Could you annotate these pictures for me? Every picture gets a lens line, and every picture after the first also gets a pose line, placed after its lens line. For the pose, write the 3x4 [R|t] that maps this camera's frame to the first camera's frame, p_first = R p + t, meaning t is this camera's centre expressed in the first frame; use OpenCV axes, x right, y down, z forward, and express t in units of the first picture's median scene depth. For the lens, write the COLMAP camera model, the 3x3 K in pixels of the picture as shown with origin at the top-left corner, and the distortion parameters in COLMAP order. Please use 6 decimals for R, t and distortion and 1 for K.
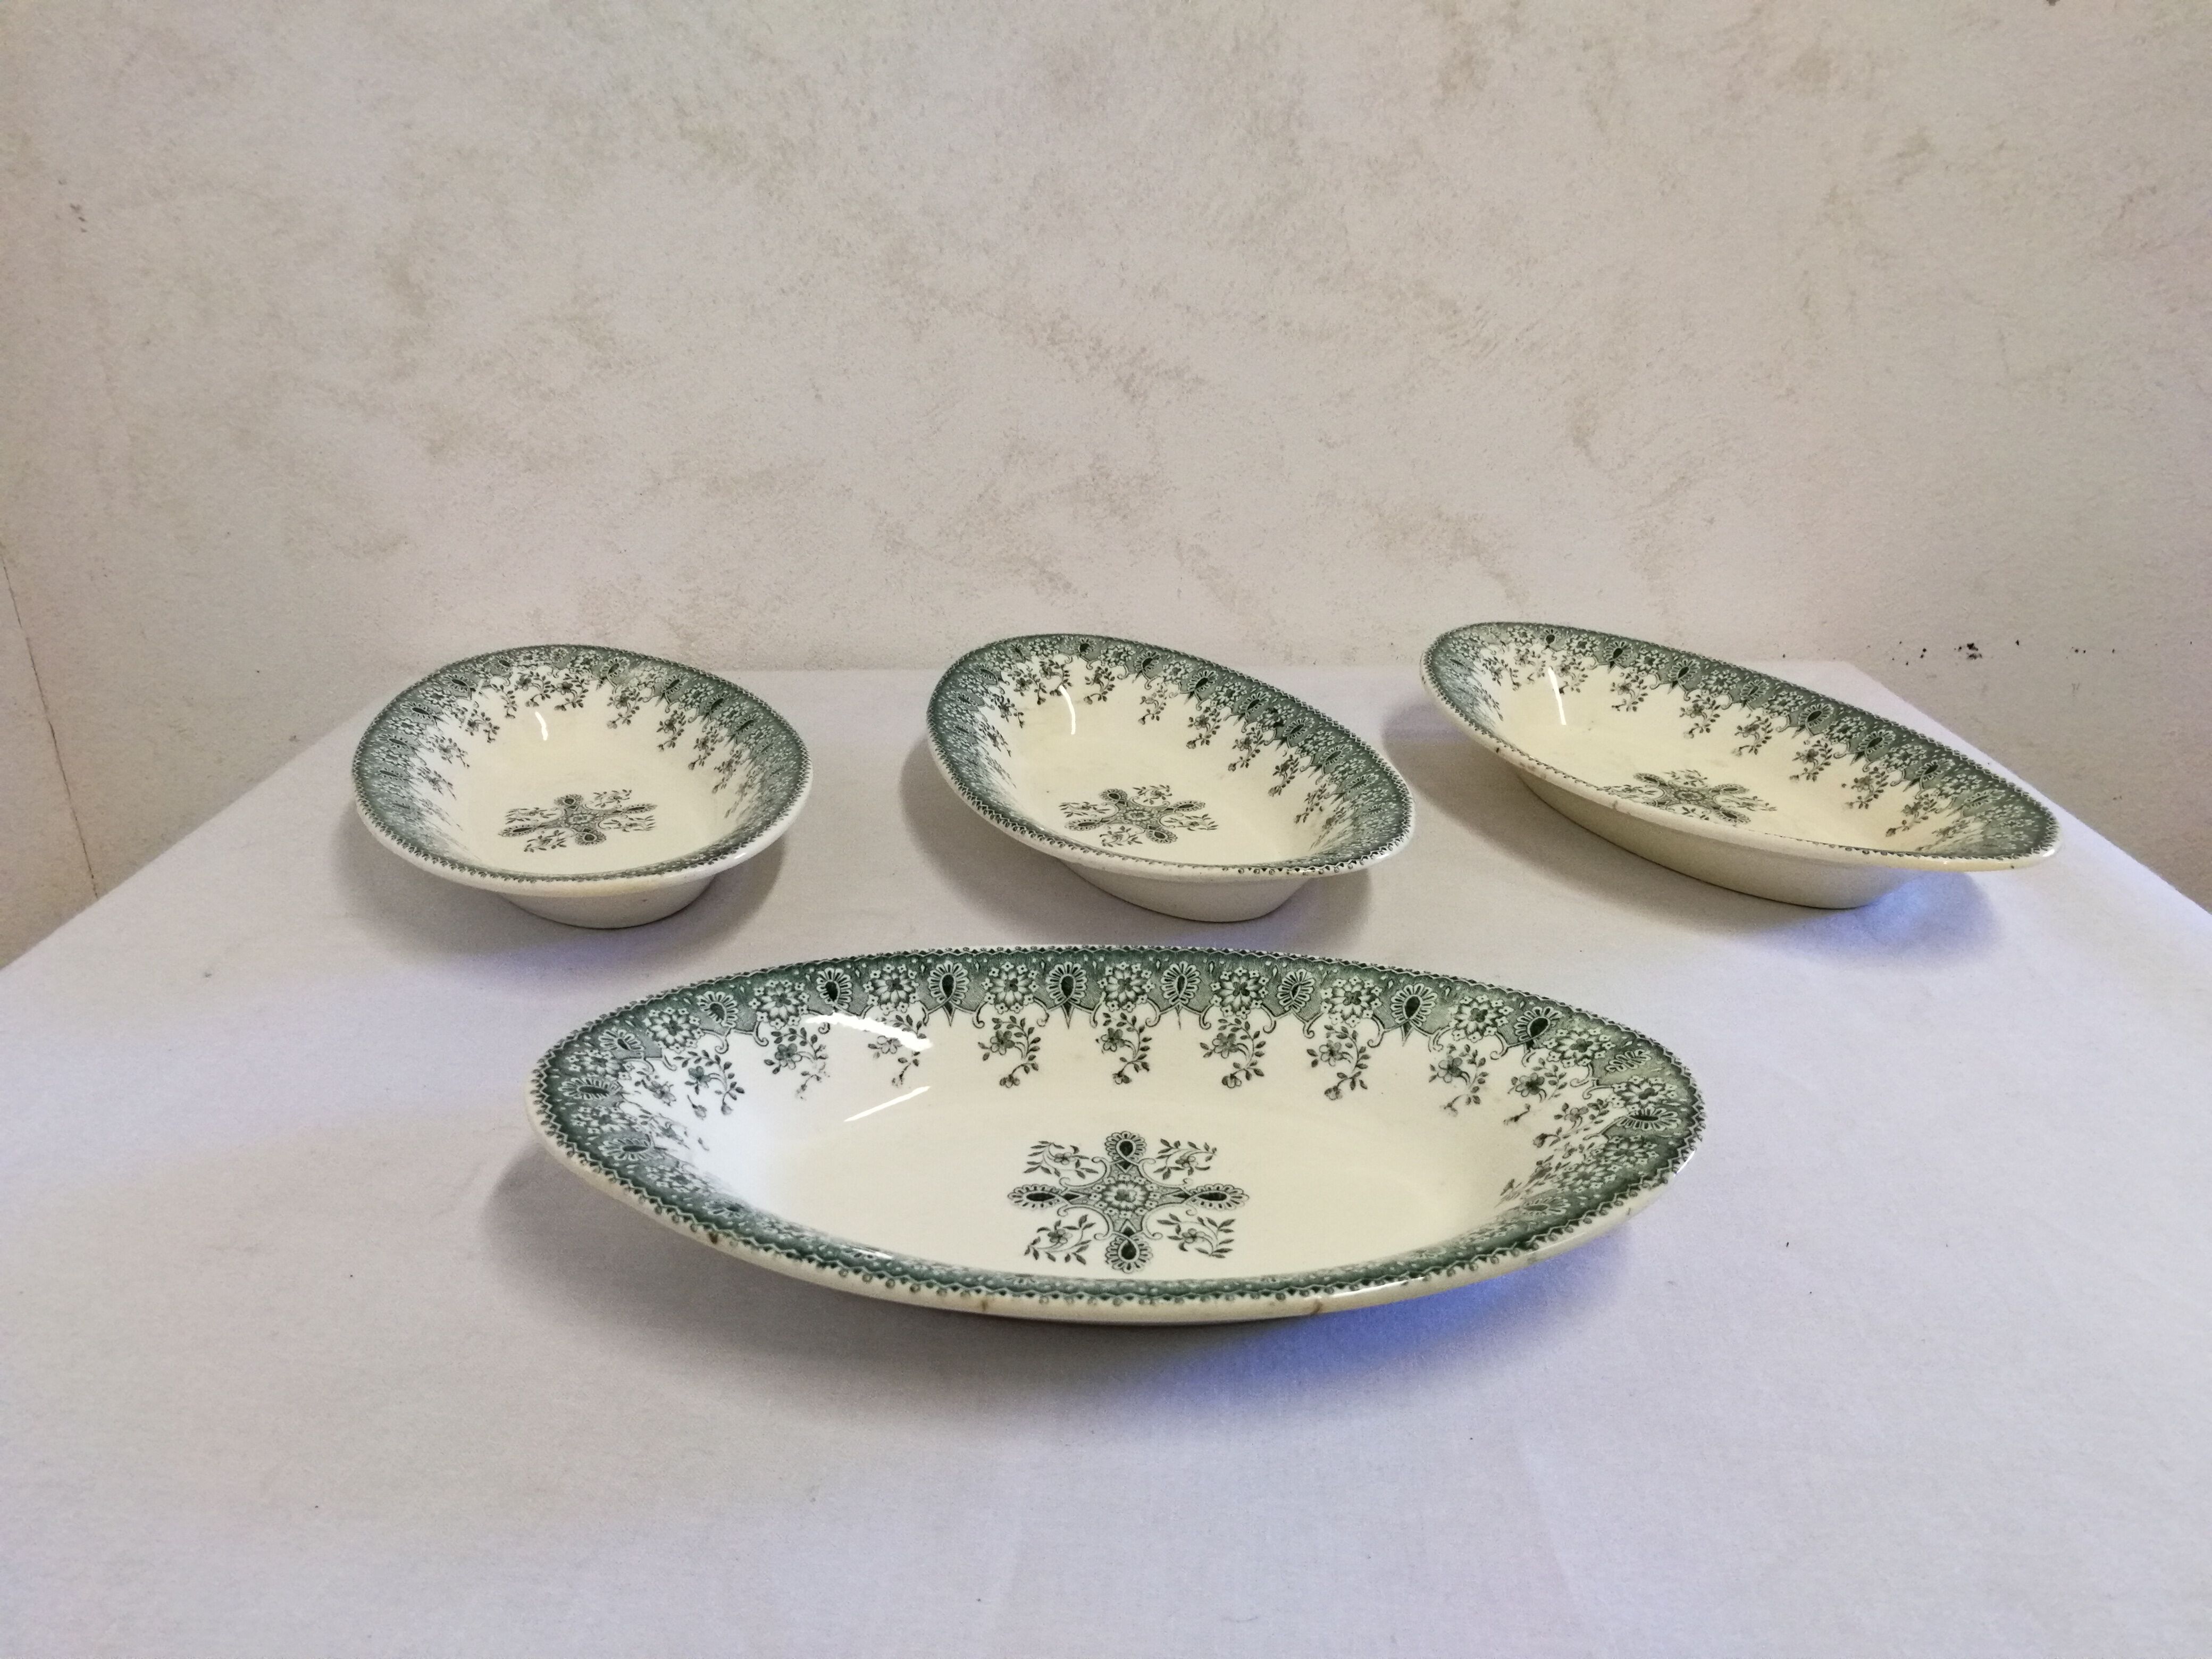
lens RADIAL K [[1531.6, 0, 1102.8], [0, 1531.6, 823.2], [0, 0, 1]] dist [0.085471, -0.313842]
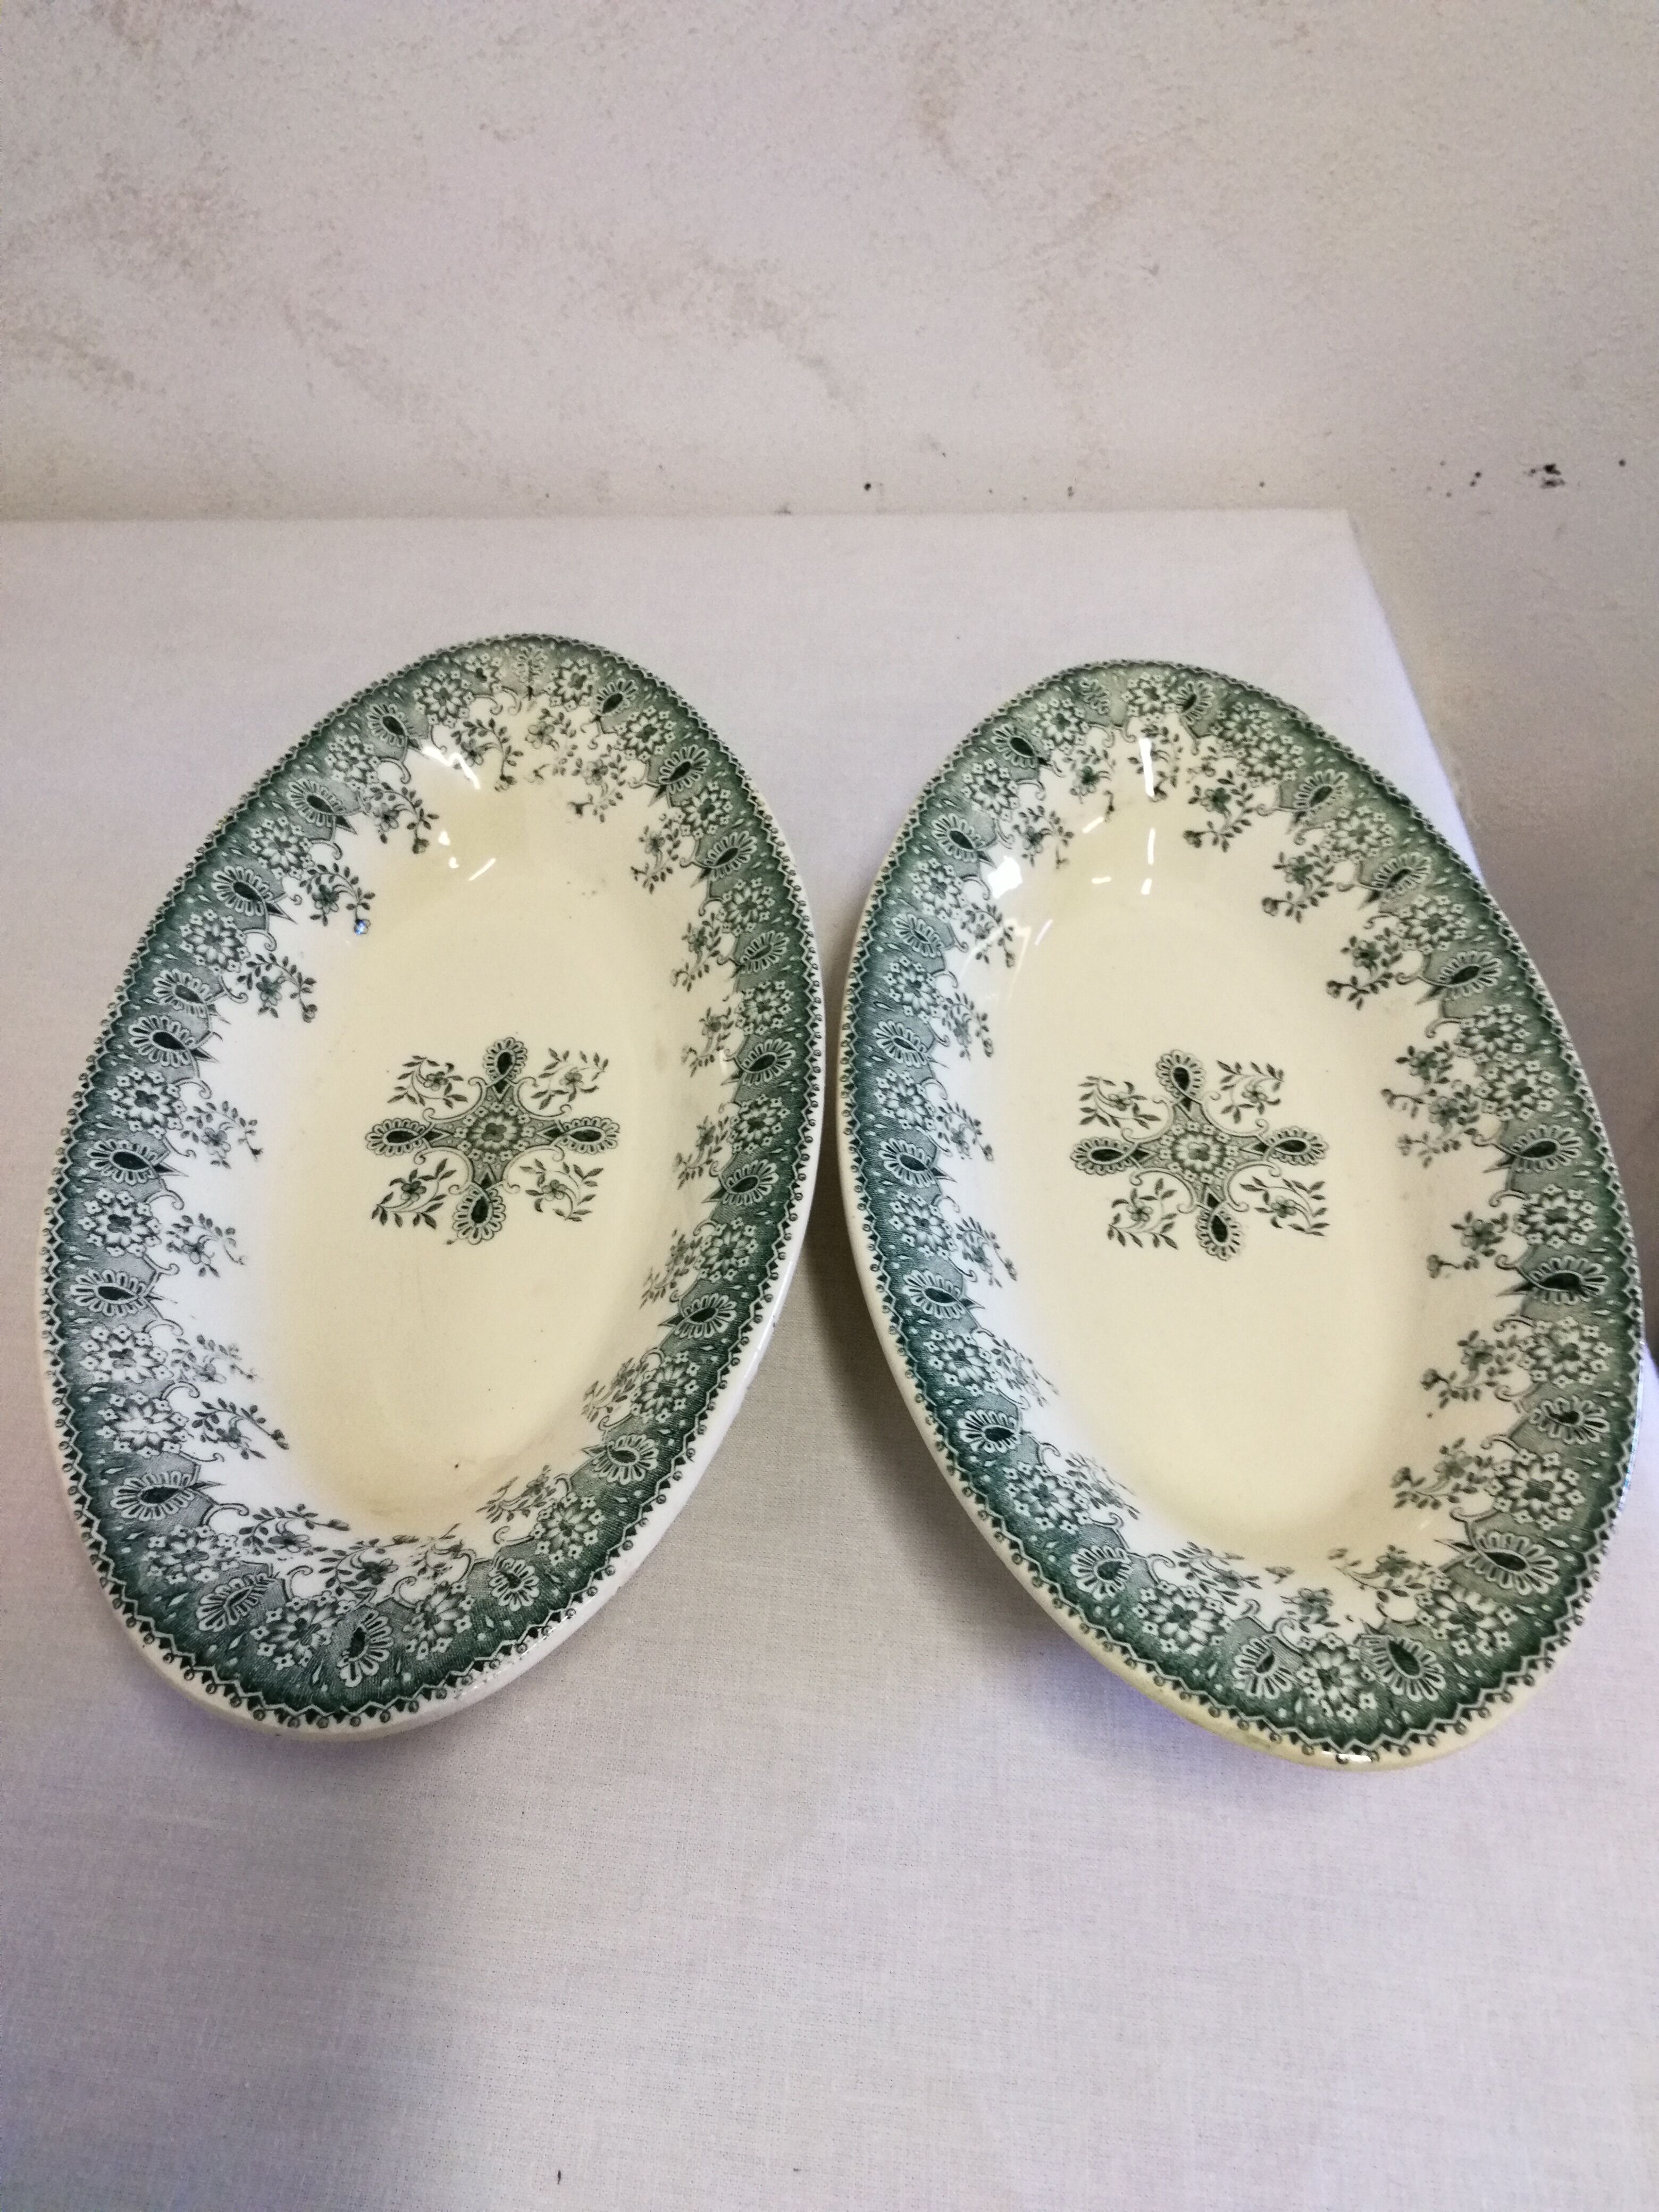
lens RADIAL K [[1613.4, 0, 820.2], [0, 1613.4, 1098.9], [0, 0, 1]] dist [0.045284, -0.053728]
pose [[-0.050855, -0.786826, 0.615077, -0.492423], [0.380001, 0.554305, 0.740503, -0.524227], [-0.923587, 0.271388, 0.270806, 0.845610]]
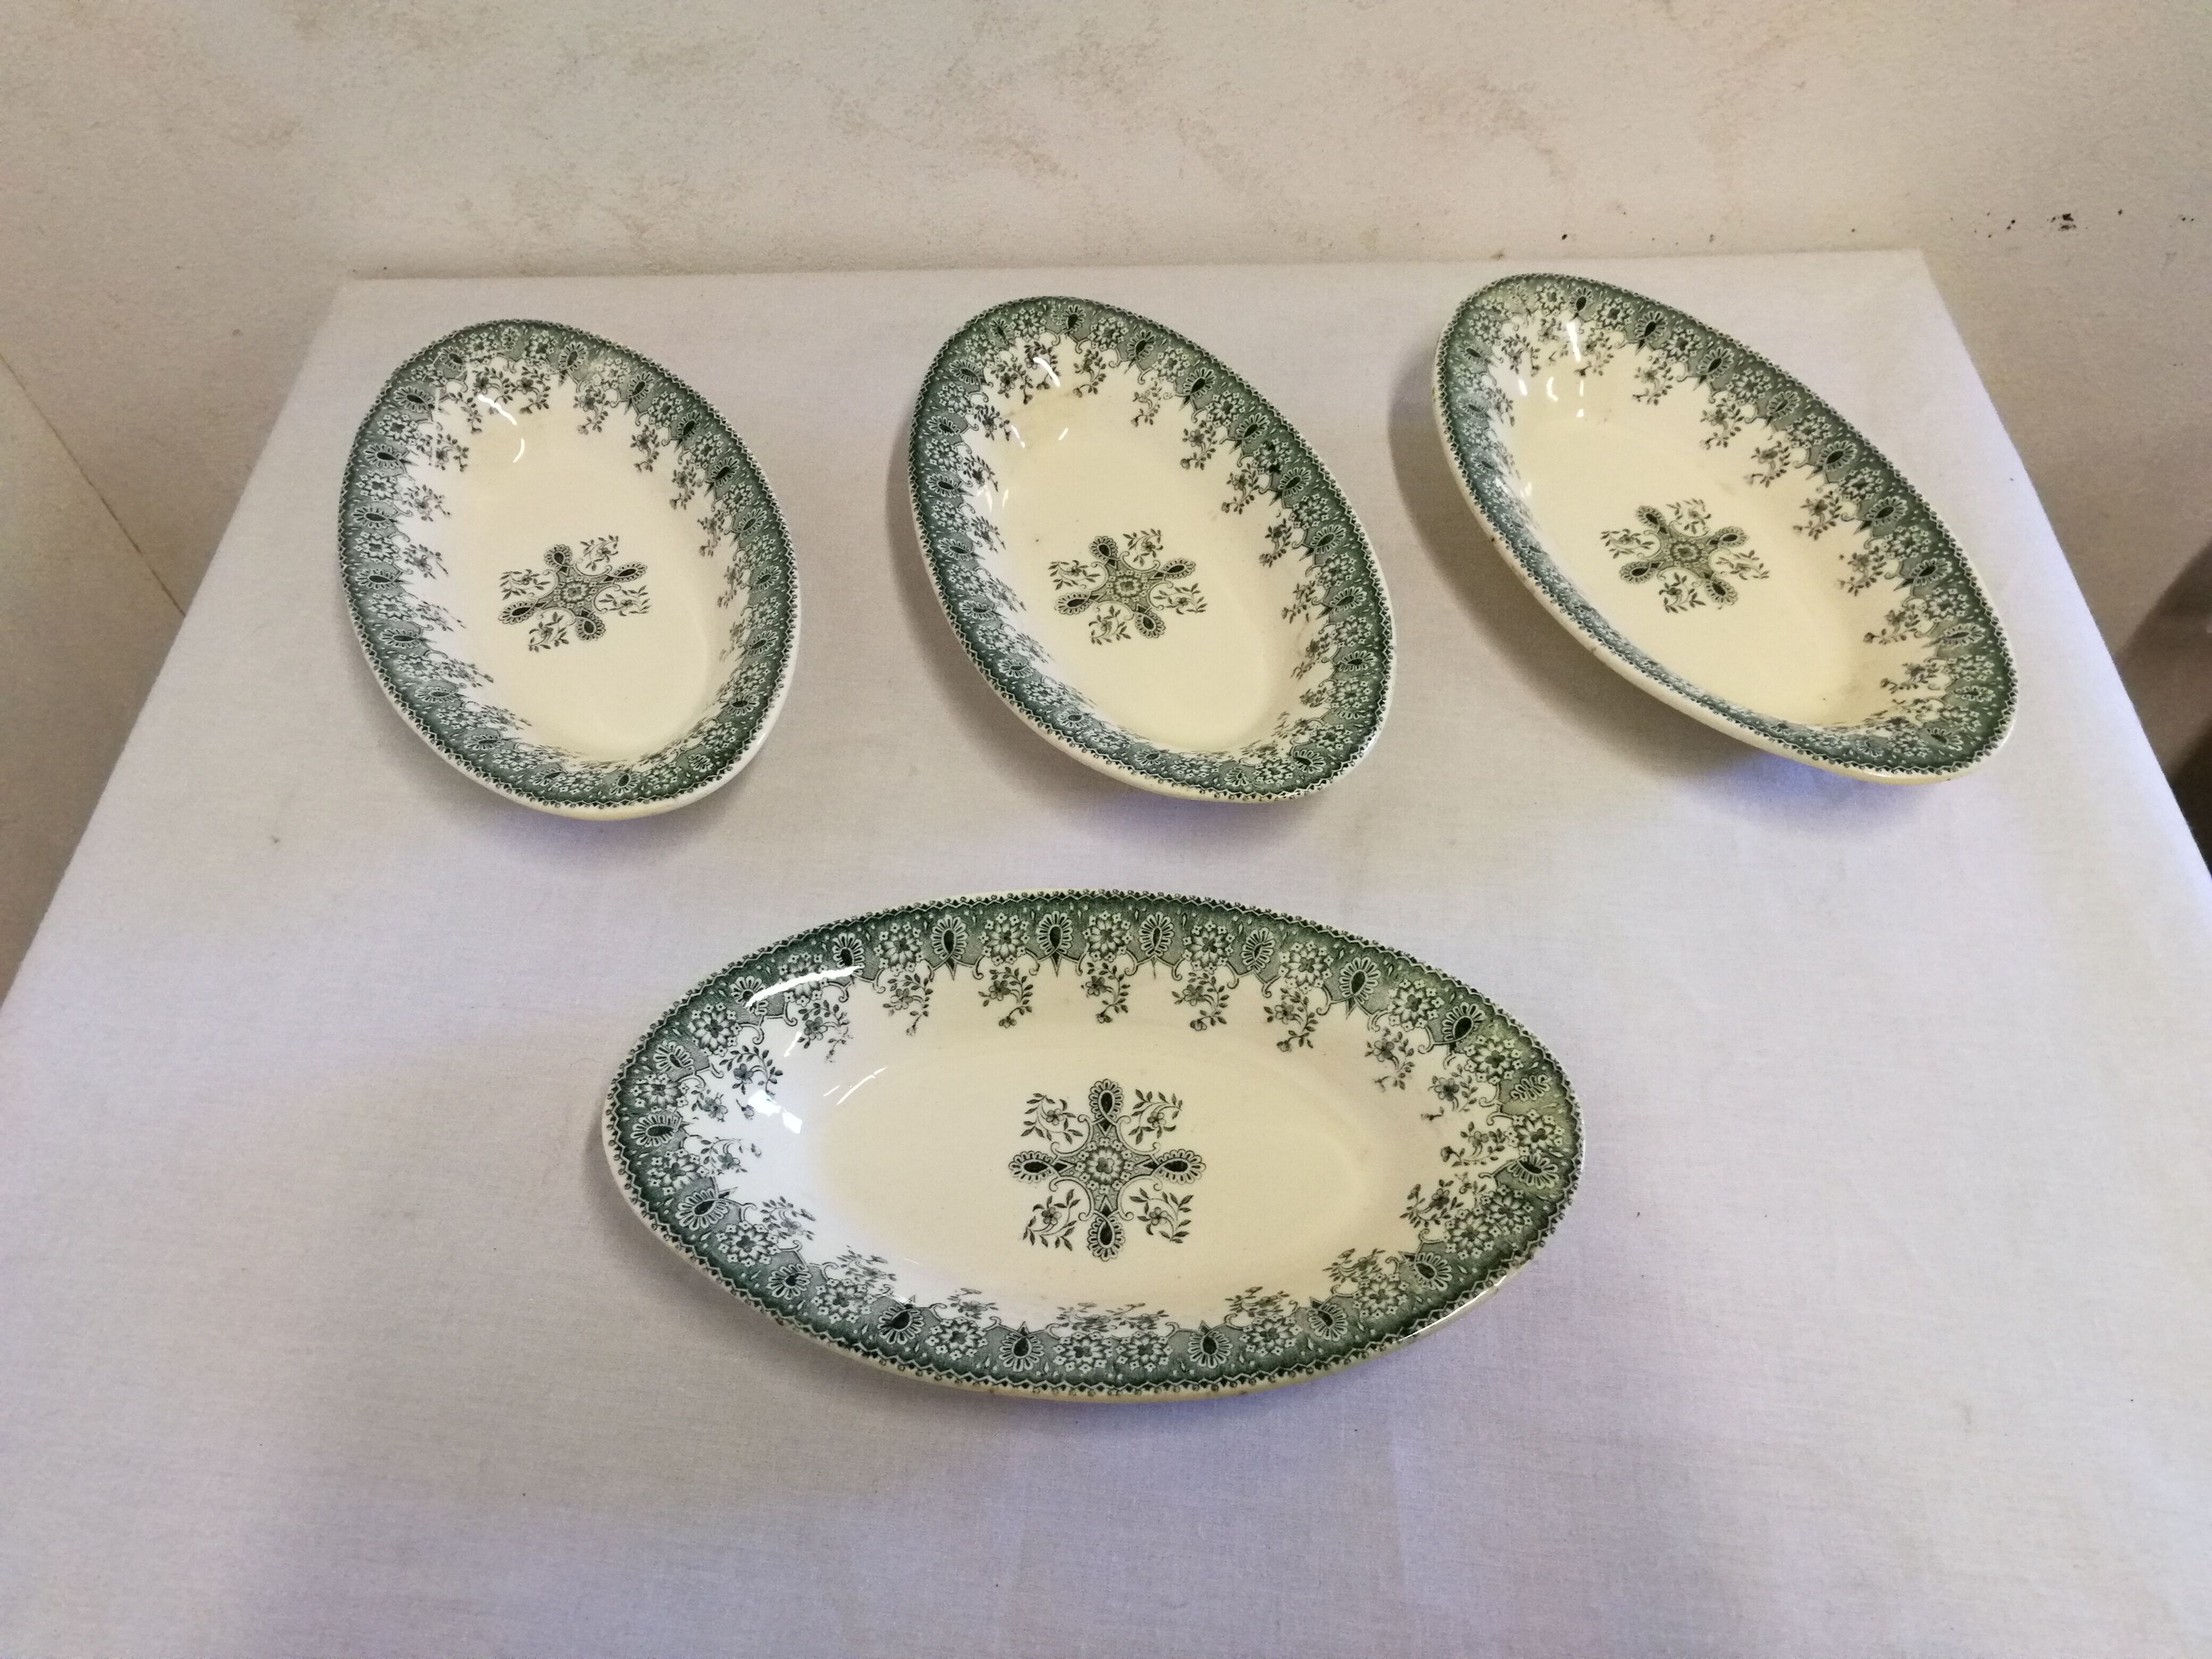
lens RADIAL K [[1521.9, 0, 1104.9], [0, 1521.9, 832.9], [0, 0, 1]] dist [0.056898, -0.169330]
pose [[0.999878, -0.006258, -0.014343, 0.030527], [0.012895, 0.848745, 0.528645, -0.562930], [0.008865, -0.528765, 0.848722, 0.098487]]
